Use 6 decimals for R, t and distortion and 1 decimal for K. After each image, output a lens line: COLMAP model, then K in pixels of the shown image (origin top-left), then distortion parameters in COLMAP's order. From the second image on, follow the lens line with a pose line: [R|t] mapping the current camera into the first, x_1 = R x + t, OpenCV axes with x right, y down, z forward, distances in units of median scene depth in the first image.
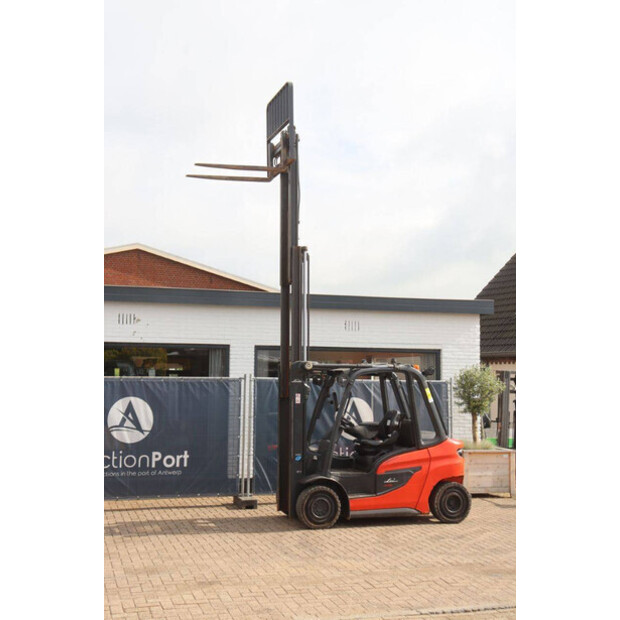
lens RADIAL K [[851.2, 0, 296.7], [0, 851.2, 296.5], [0, 0, 1]] dist [0.050604, 0.000000]
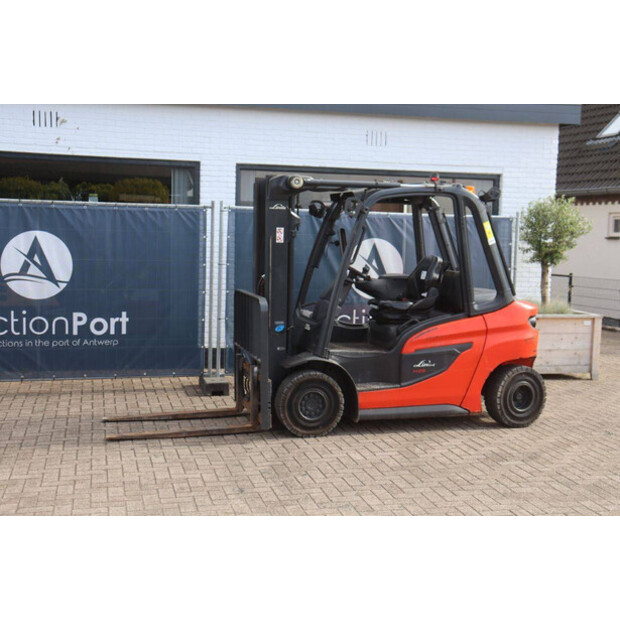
lens RADIAL K [[861.9, 0, 314.2], [0, 861.9, 299.8], [0, 0, 1]] dist [0.084489, 0.000000]
pose [[0.999674, 0.014616, -0.020937, 0.036827], [-0.010710, 0.984371, 0.175784, 0.049633], [0.023179, -0.175502, 0.984206, 0.332613]]
